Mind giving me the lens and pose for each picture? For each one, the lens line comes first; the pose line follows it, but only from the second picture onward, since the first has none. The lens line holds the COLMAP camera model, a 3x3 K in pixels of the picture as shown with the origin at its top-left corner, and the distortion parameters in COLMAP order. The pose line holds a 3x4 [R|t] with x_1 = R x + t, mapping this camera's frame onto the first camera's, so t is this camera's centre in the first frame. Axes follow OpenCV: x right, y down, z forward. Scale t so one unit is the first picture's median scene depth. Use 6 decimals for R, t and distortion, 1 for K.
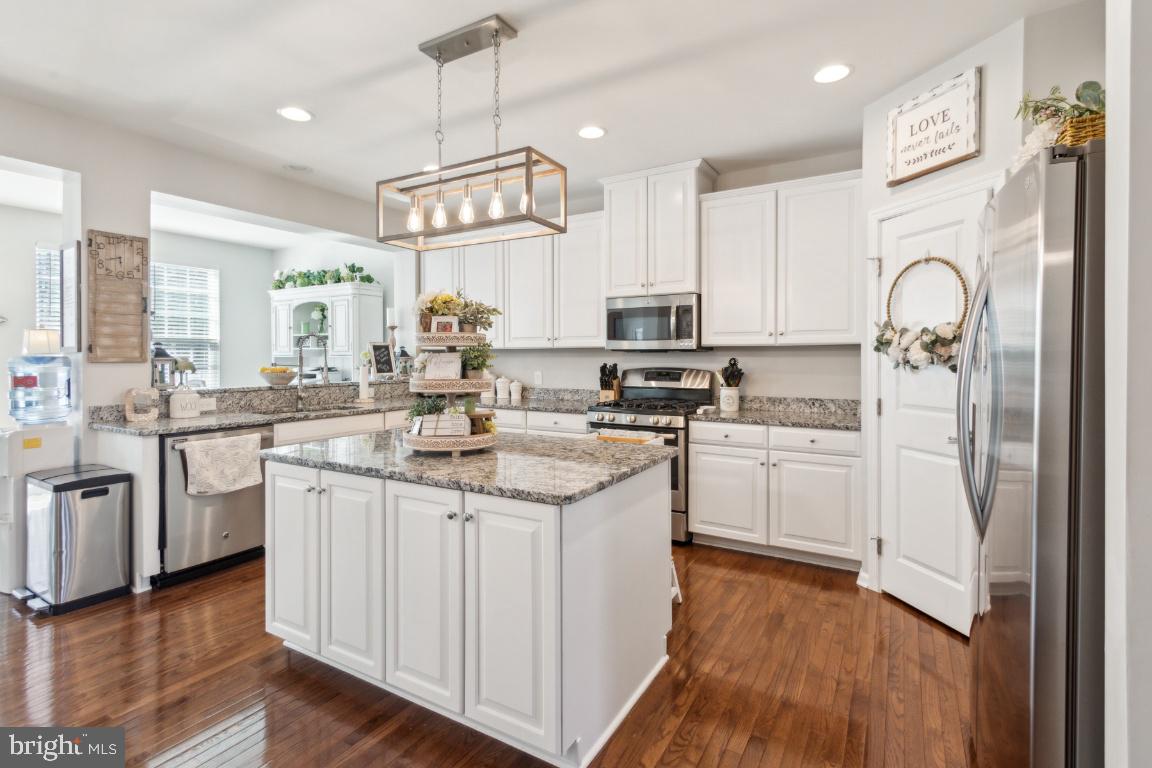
lens RADIAL K [[552.5, 0, 573.8], [0, 552.5, 344.5], [0, 0, 1]] dist [0.006807, 0.000416]
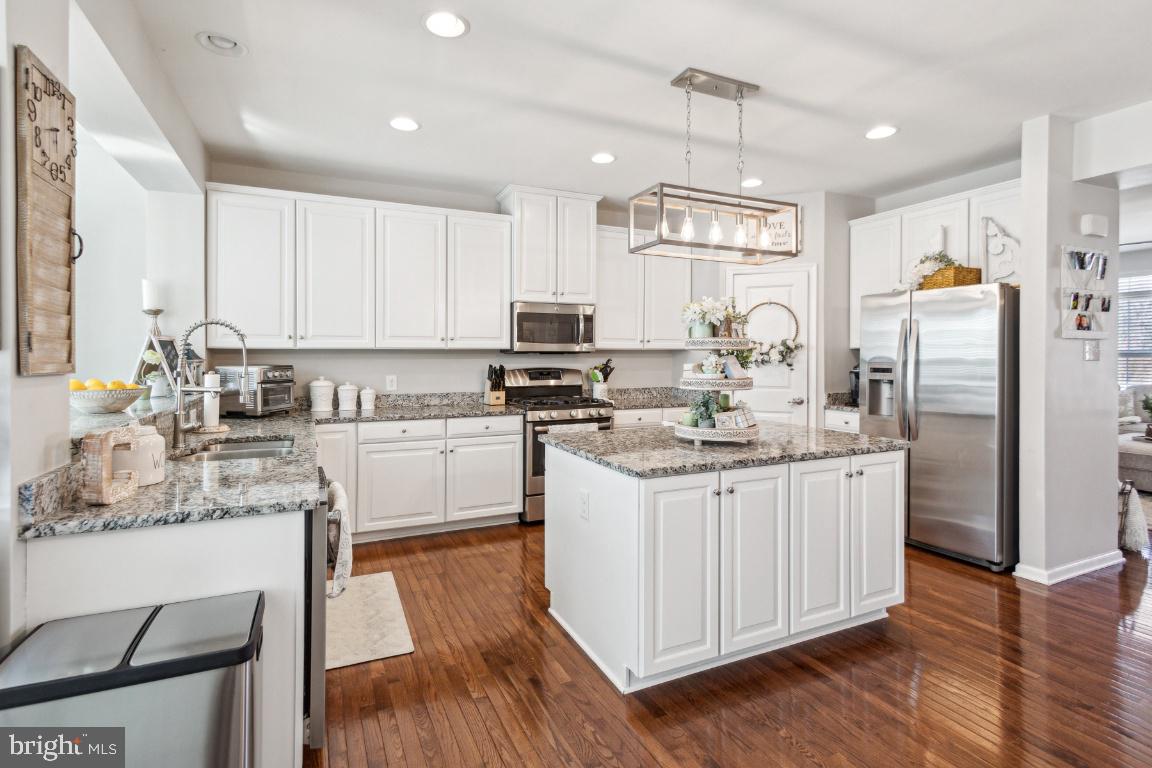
lens RADIAL K [[552.5, 0, 575.4], [0, 552.5, 352.3], [0, 0, 1]] dist [0.006807, 0.000416]
pose [[0.555550, 0.008086, 0.831444, -0.704587], [-0.014262, 0.999898, -0.000194, 0.009279], [-0.831361, -0.011750, 0.555609, 0.314766]]
